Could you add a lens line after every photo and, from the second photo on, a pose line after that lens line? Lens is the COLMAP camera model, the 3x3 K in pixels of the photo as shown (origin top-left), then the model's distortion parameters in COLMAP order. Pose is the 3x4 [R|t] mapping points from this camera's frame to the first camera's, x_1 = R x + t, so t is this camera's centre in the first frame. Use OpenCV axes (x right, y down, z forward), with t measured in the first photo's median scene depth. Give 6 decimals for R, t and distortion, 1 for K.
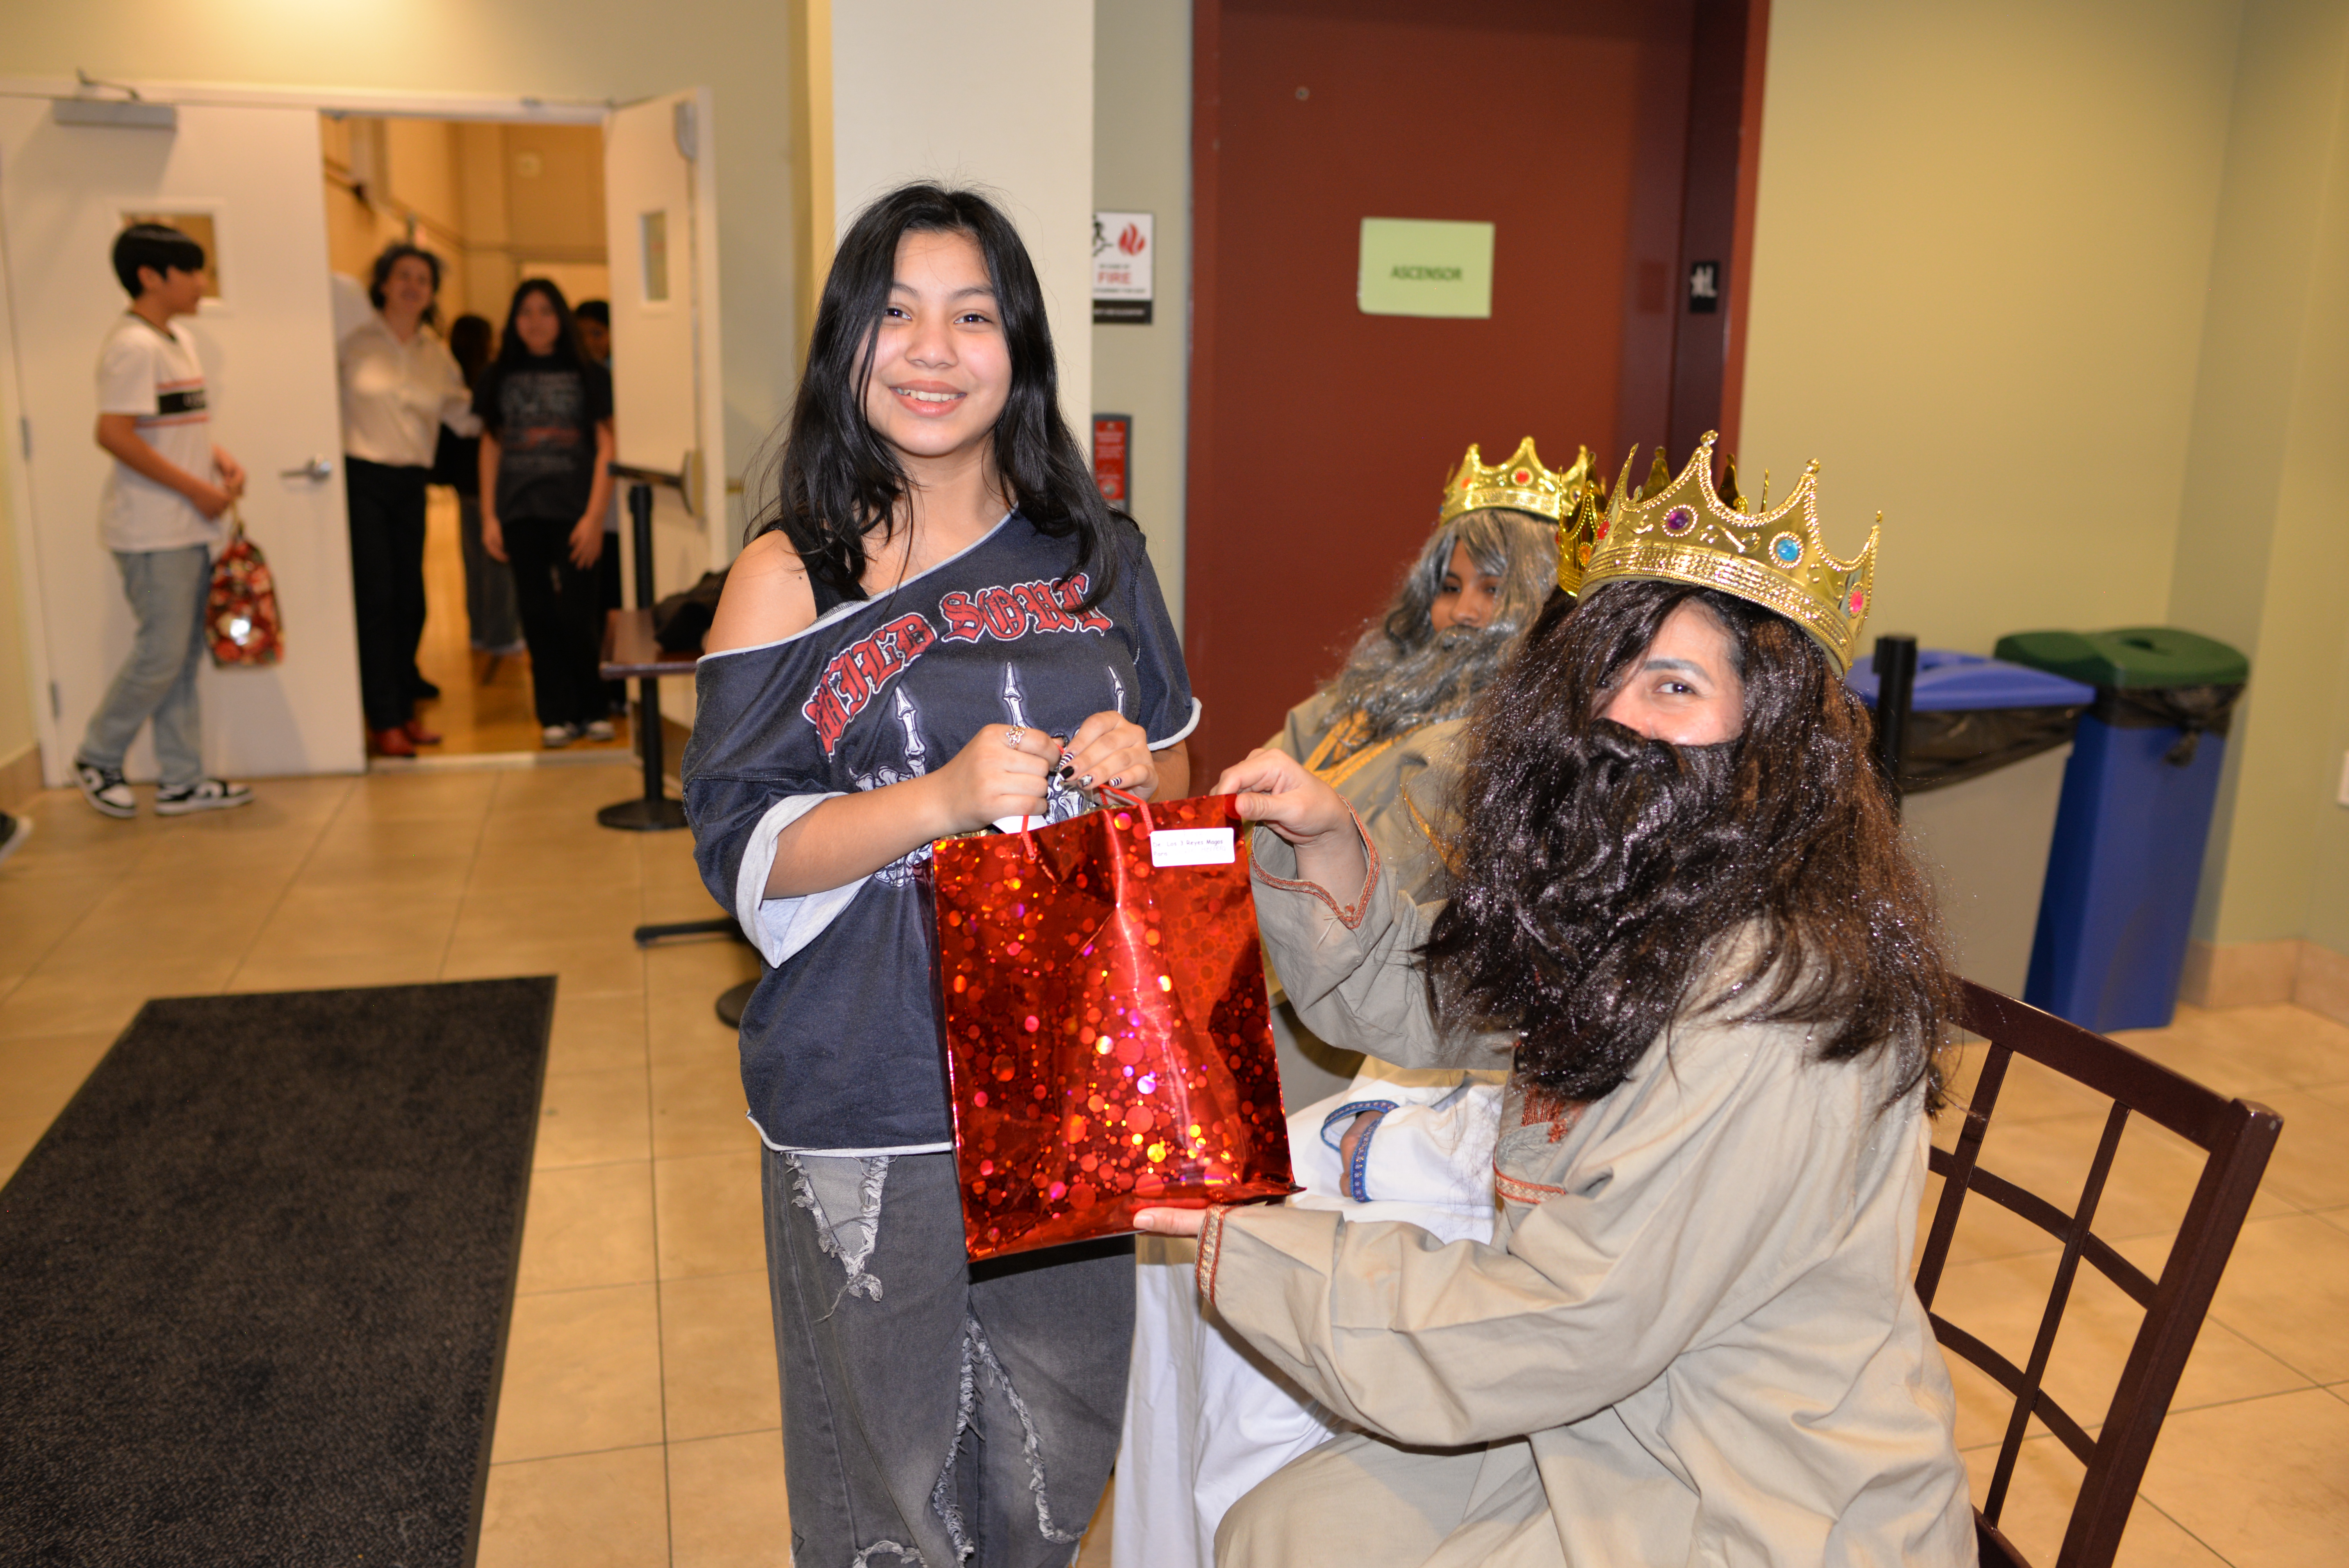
lens RADIAL K [[1833.7, 0, 1173.7], [0, 1833.7, 821.0], [0, 0, 1]] dist [-0.067381, 0.042176]
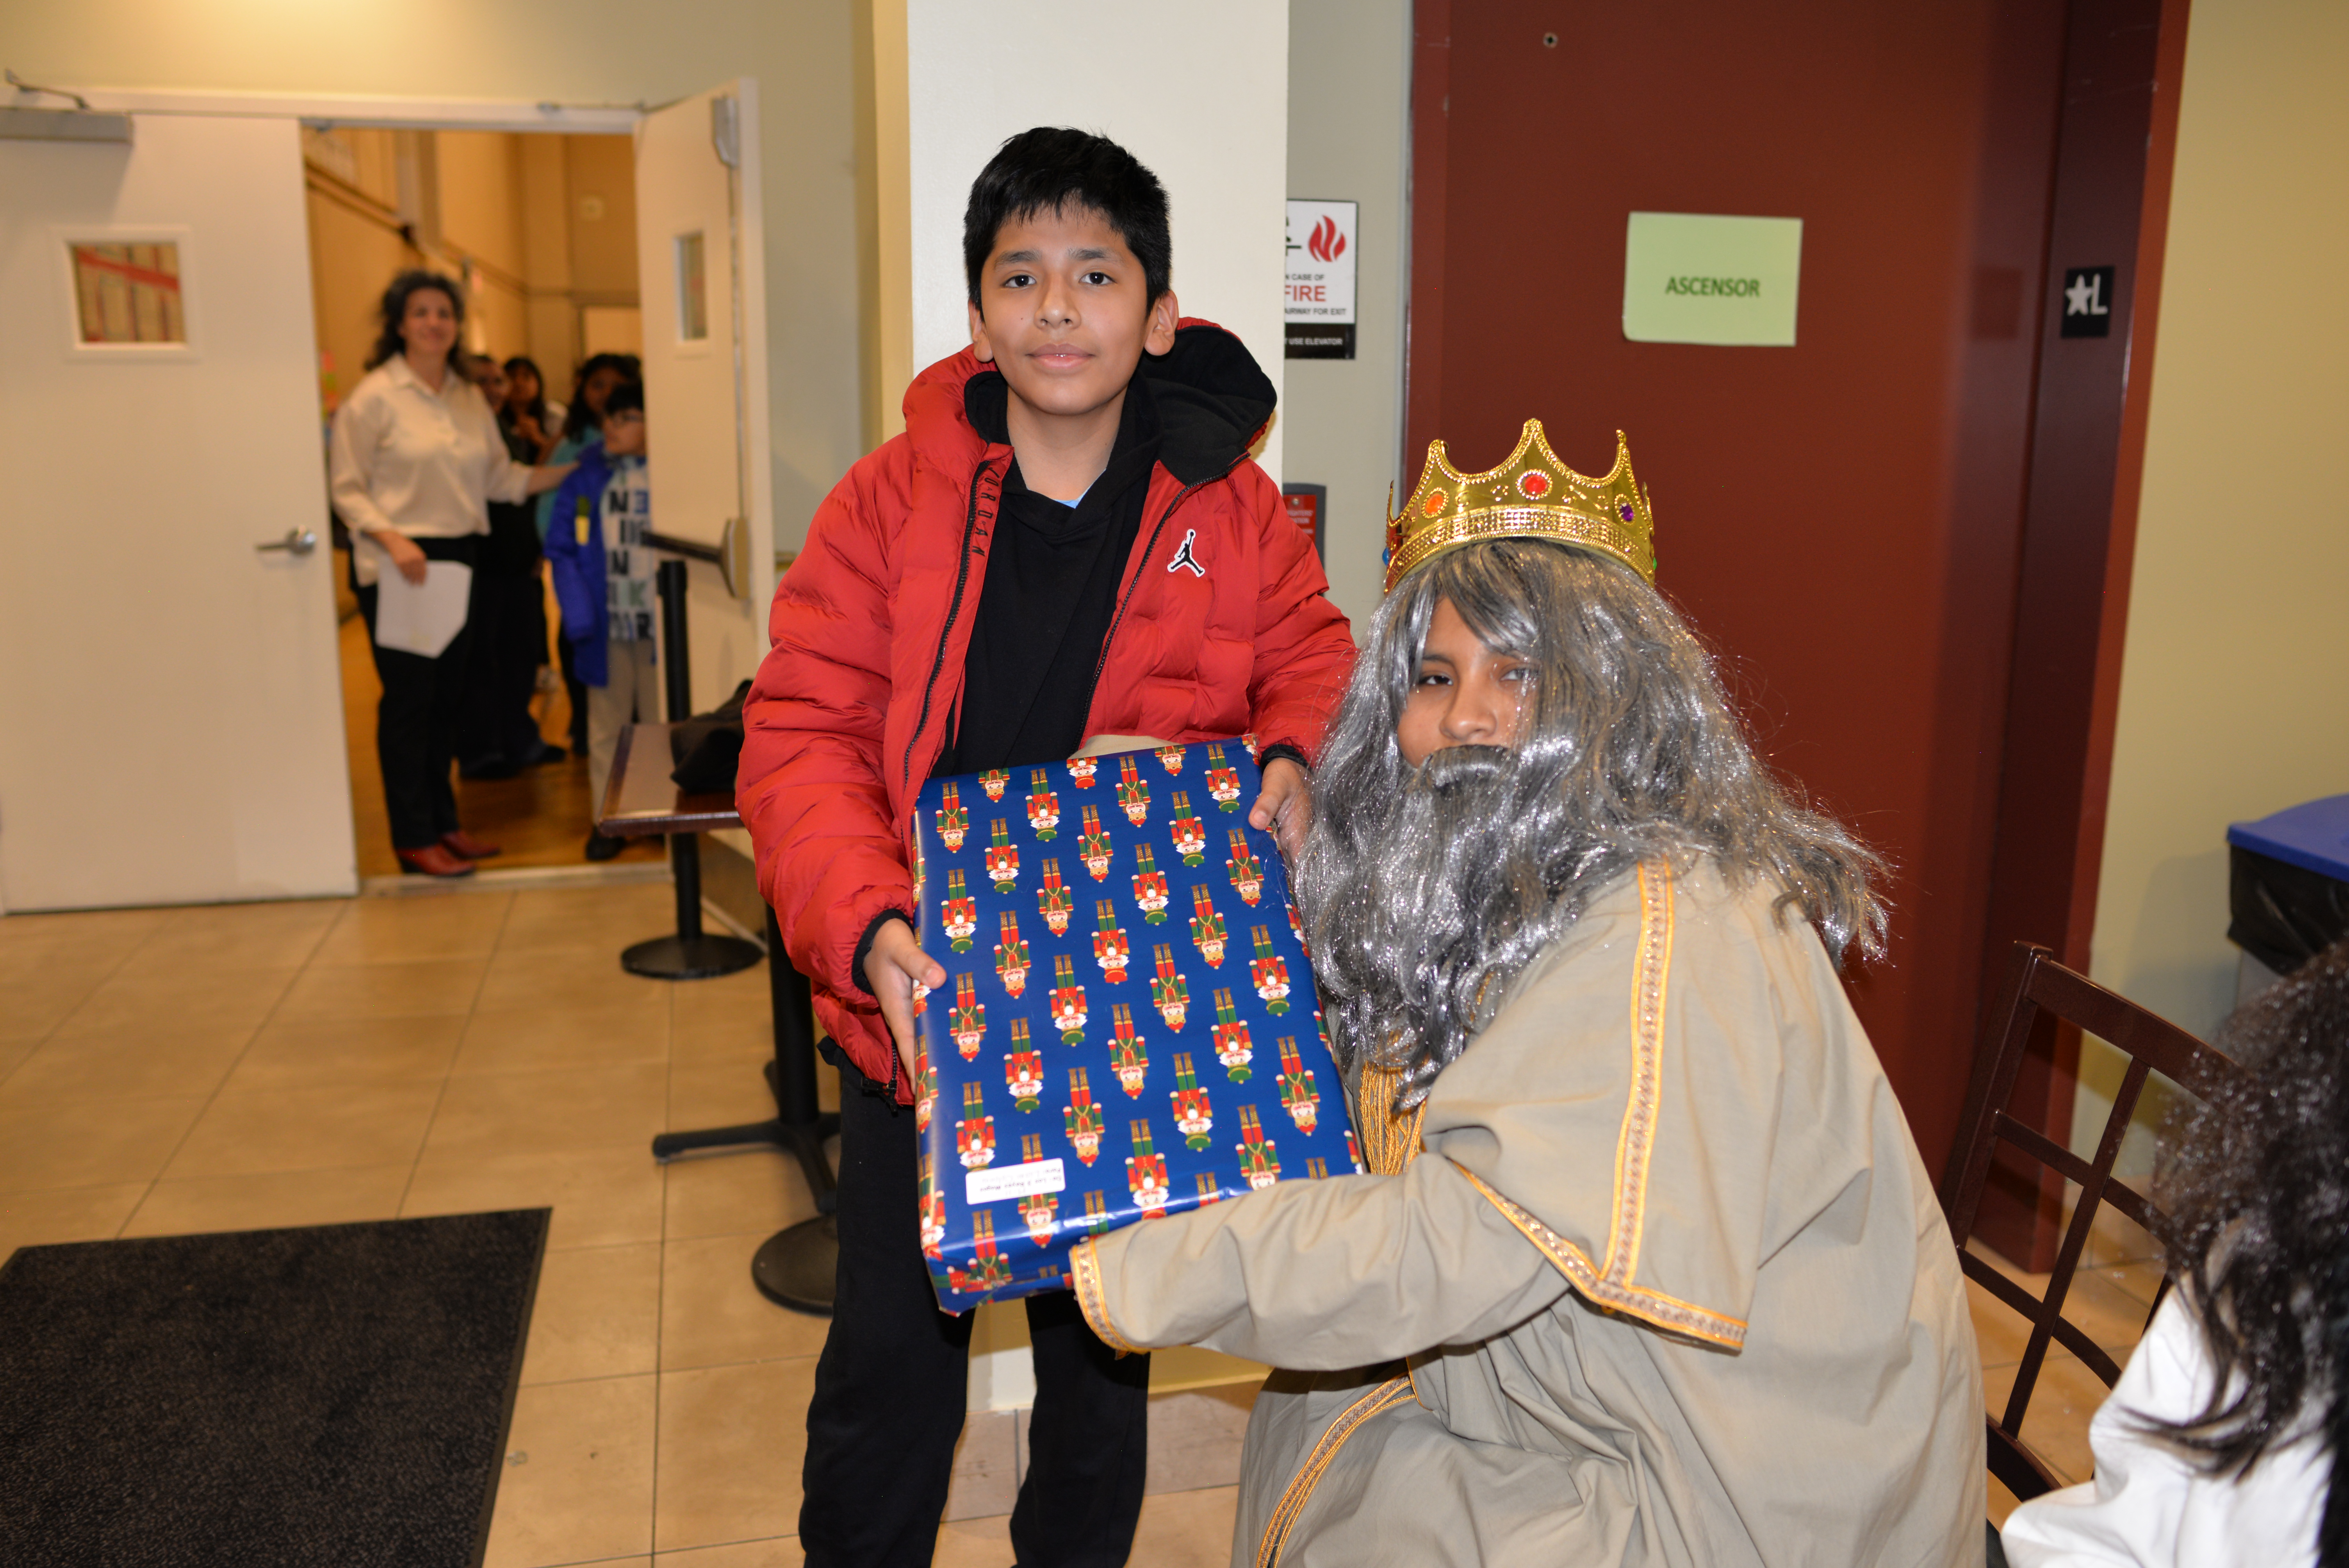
lens RADIAL K [[1833.7, 0, 1180.4], [0, 1833.7, 812.5], [0, 0, 1]] dist [-0.067381, 0.042176]
pose [[0.999449, -0.003365, -0.033006, -0.058249], [0.002525, 0.999672, -0.025468, -0.078359], [0.033081, 0.025371, 0.999131, 0.296406]]
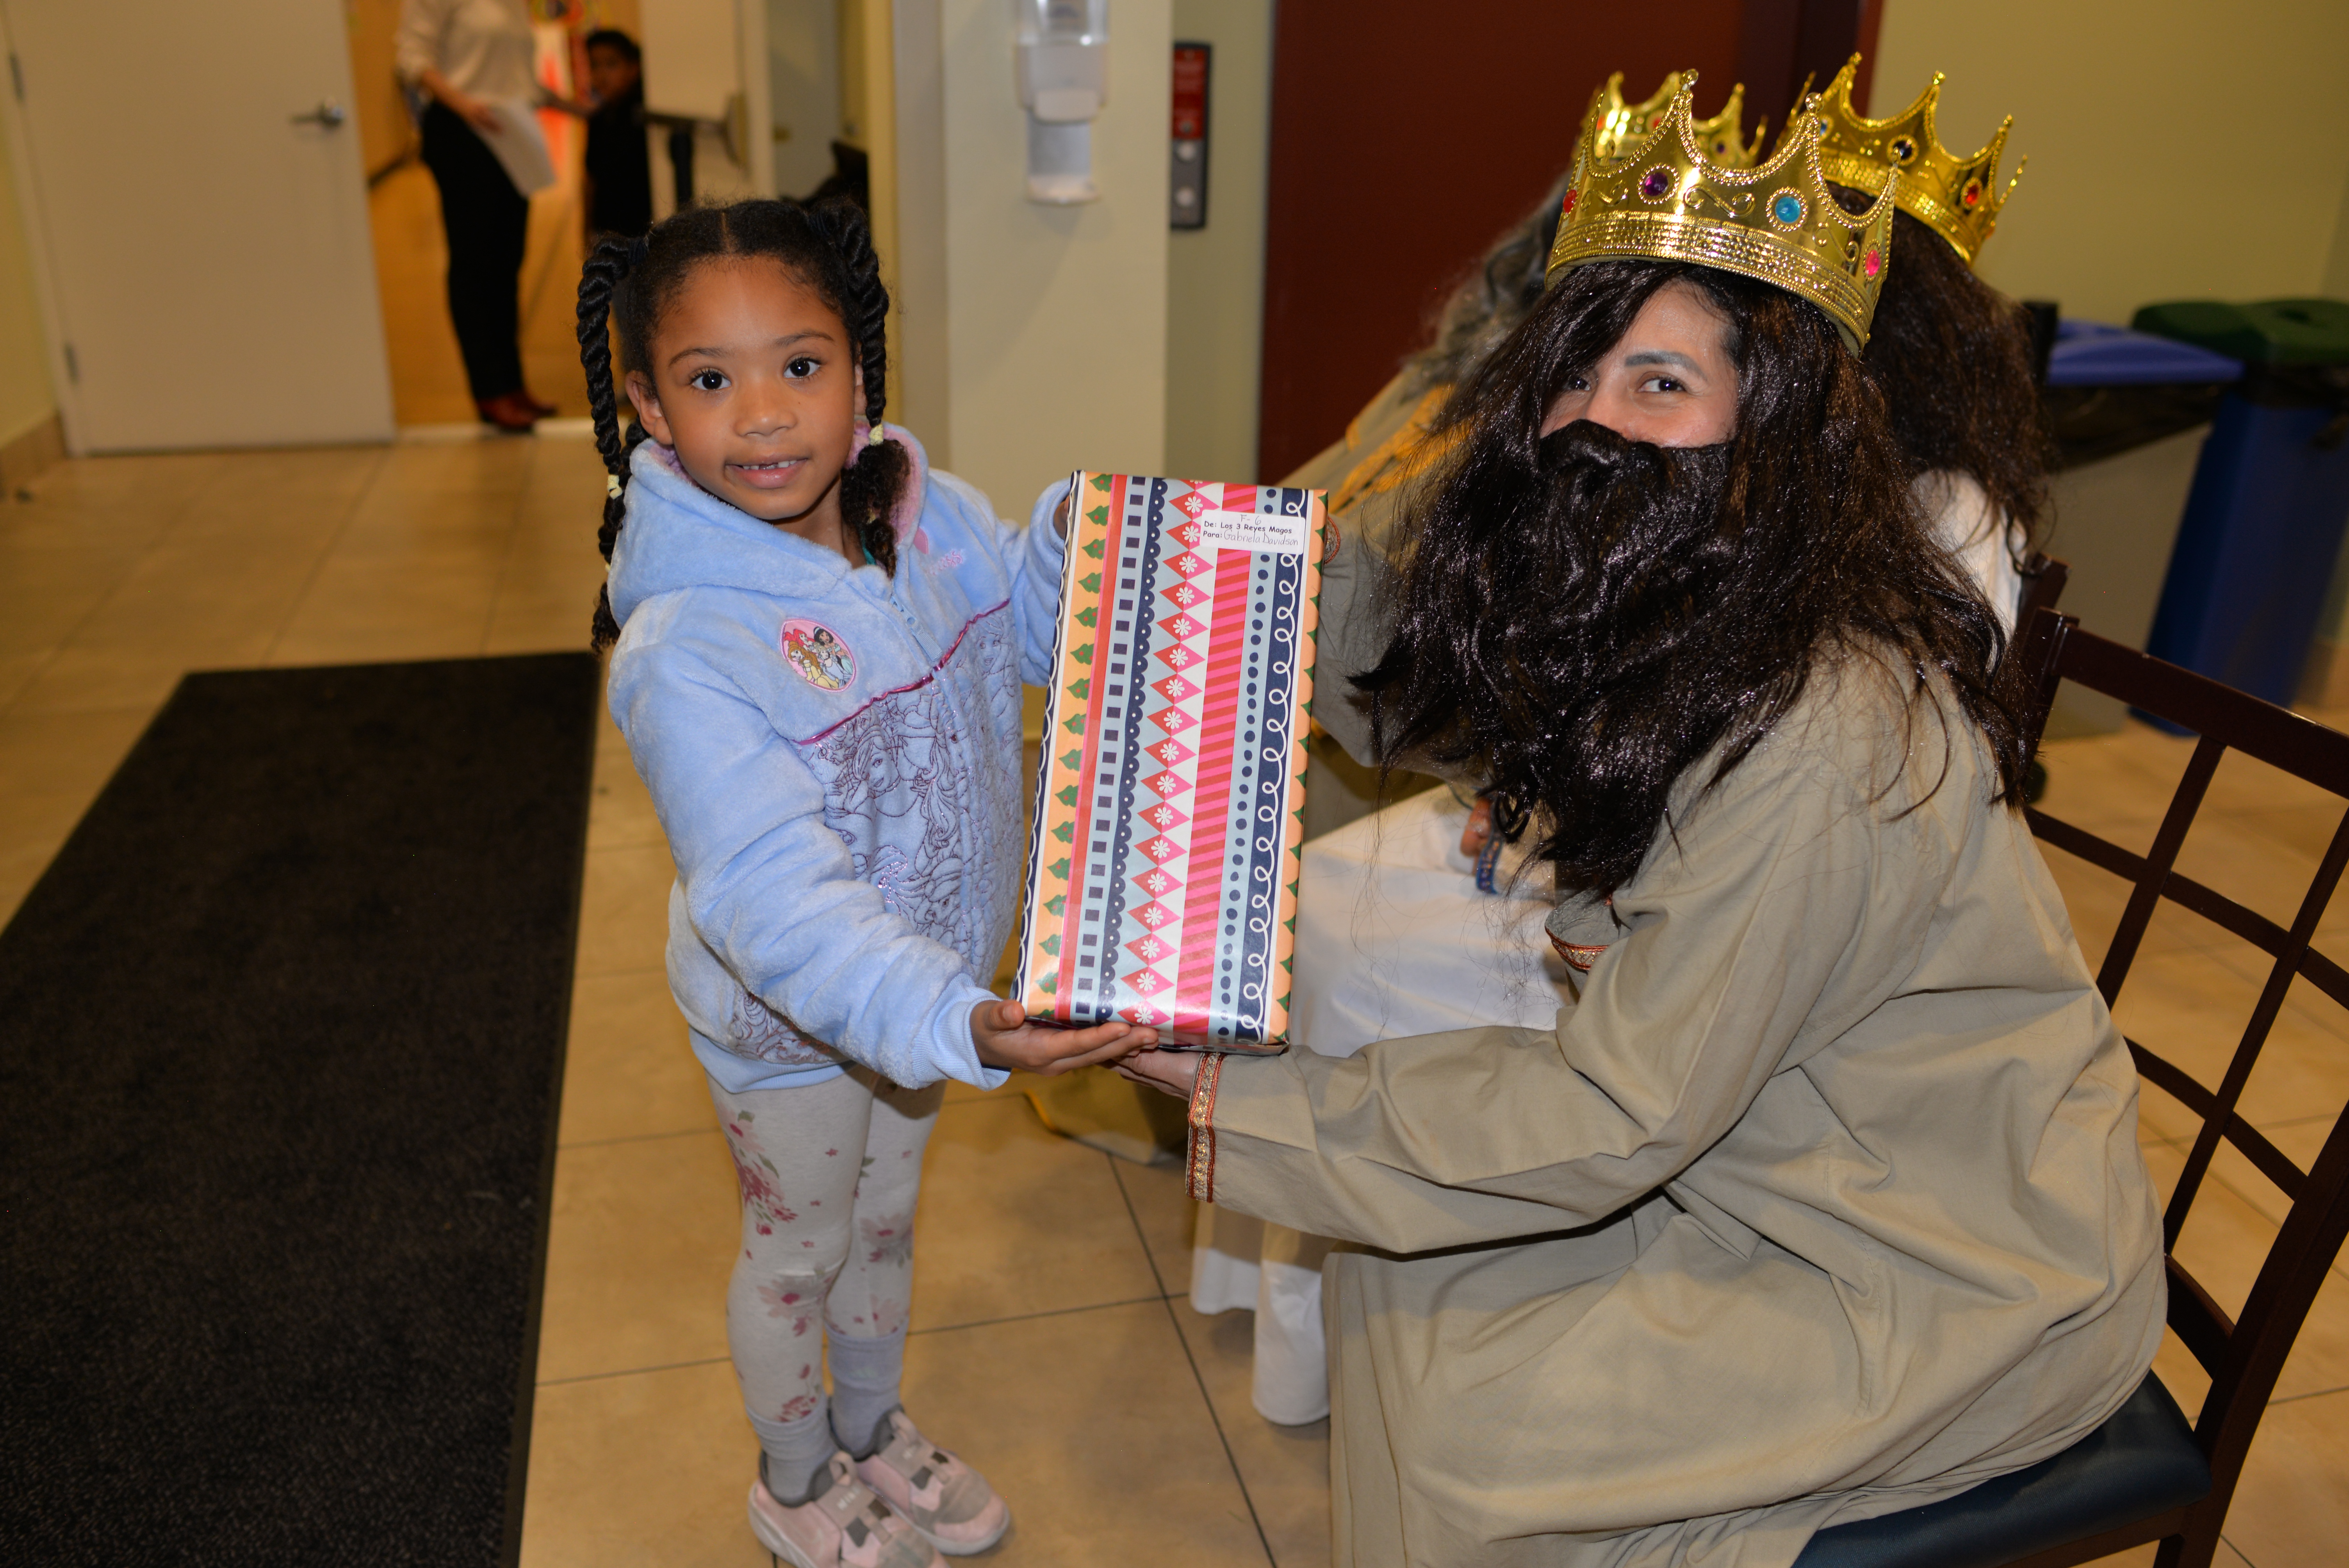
lens RADIAL K [[1833.7, 0, 1183.7], [0, 1833.7, 804.3], [0, 0, 1]] dist [-0.067381, 0.042176]
pose [[0.999795, 0.013231, -0.015354, -0.018550], [-0.010600, 0.987012, 0.160298, 0.008308], [0.017276, -0.160103, 0.986949, 0.044321]]
